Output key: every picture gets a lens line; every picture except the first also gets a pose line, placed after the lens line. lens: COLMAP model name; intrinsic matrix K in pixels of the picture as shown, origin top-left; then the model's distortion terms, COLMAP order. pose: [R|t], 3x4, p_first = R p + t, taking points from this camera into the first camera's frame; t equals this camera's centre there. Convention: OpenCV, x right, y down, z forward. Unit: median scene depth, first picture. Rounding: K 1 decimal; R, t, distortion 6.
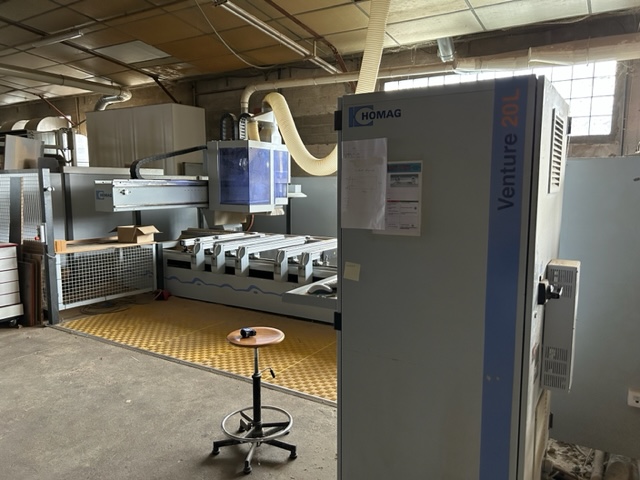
lens RADIAL K [[479.6, 0, 320.9], [0, 479.6, 244.3], [0, 0, 1]] dist [0.076813, -0.086201]
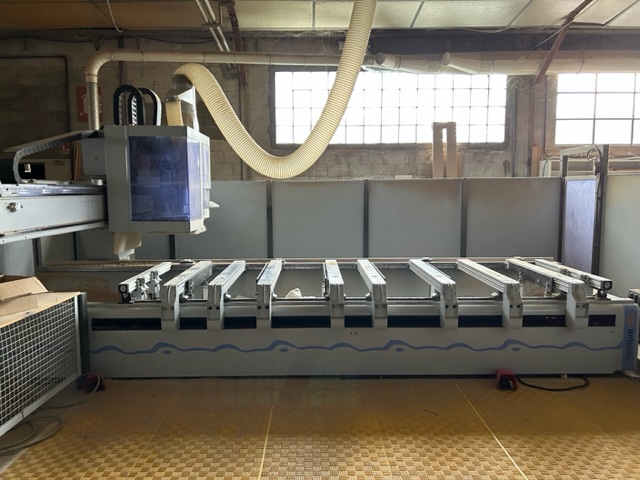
lens RADIAL K [[485.6, 0, 316.2], [0, 485.6, 238.5], [0, 0, 1]] dist [0.024228, -0.005042]
pose [[0.846674, -0.061782, 0.528512, -0.342936], [0.075697, 0.997120, -0.004704, -0.037528], [-0.526700, 0.043990, 0.848912, 0.302009]]
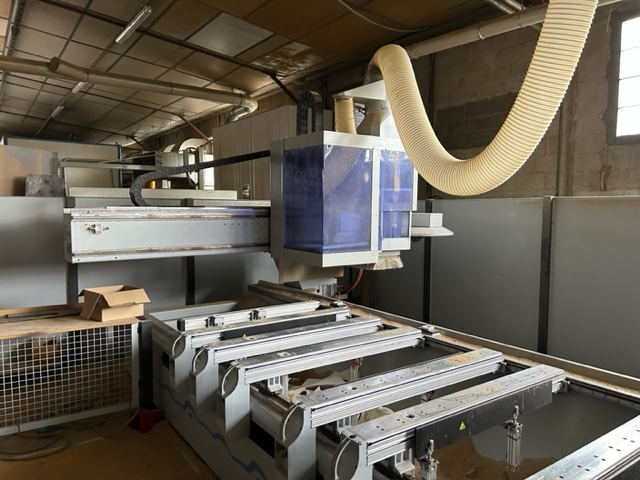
lens RADIAL K [[479.6, 0, 320.9], [0, 479.6, 244.3], [0, 0, 1]] dist [0.076813, -0.086201]
pose [[0.920975, 0.027008, -0.388686, 0.052005], [-0.046241, 0.998121, -0.040212, -0.065993], [0.386869, 0.055008, 0.920493, 0.483945]]
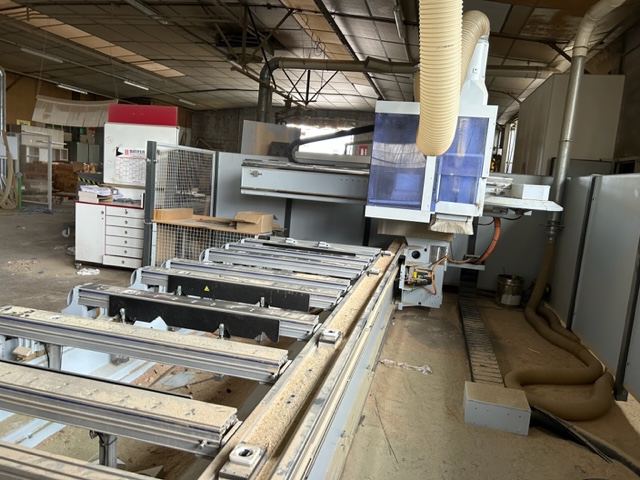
lens RADIAL K [[485.6, 0, 316.2], [0, 485.6, 238.5], [0, 0, 1]] dist [0.024228, -0.005042]
pose [[0.304991, 0.145608, -0.941158, 0.412752], [-0.196215, 0.976648, 0.087514, -0.076272], [0.931923, 0.157978, 0.326440, 0.697370]]
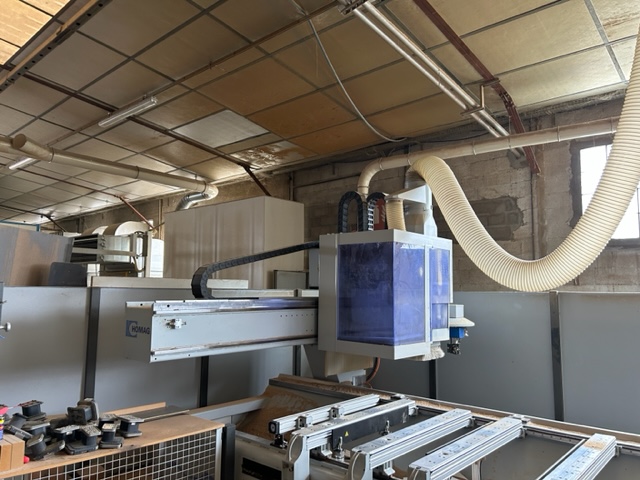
lens RADIAL K [[479.6, 0, 320.9], [0, 479.6, 244.3], [0, 0, 1]] dist [0.076813, -0.086201]
pose [[0.986184, -0.011723, -0.165237, -0.131072], [-0.025347, 0.975067, -0.220458, -0.066871], [0.163701, 0.221601, 0.961299, 0.414552]]
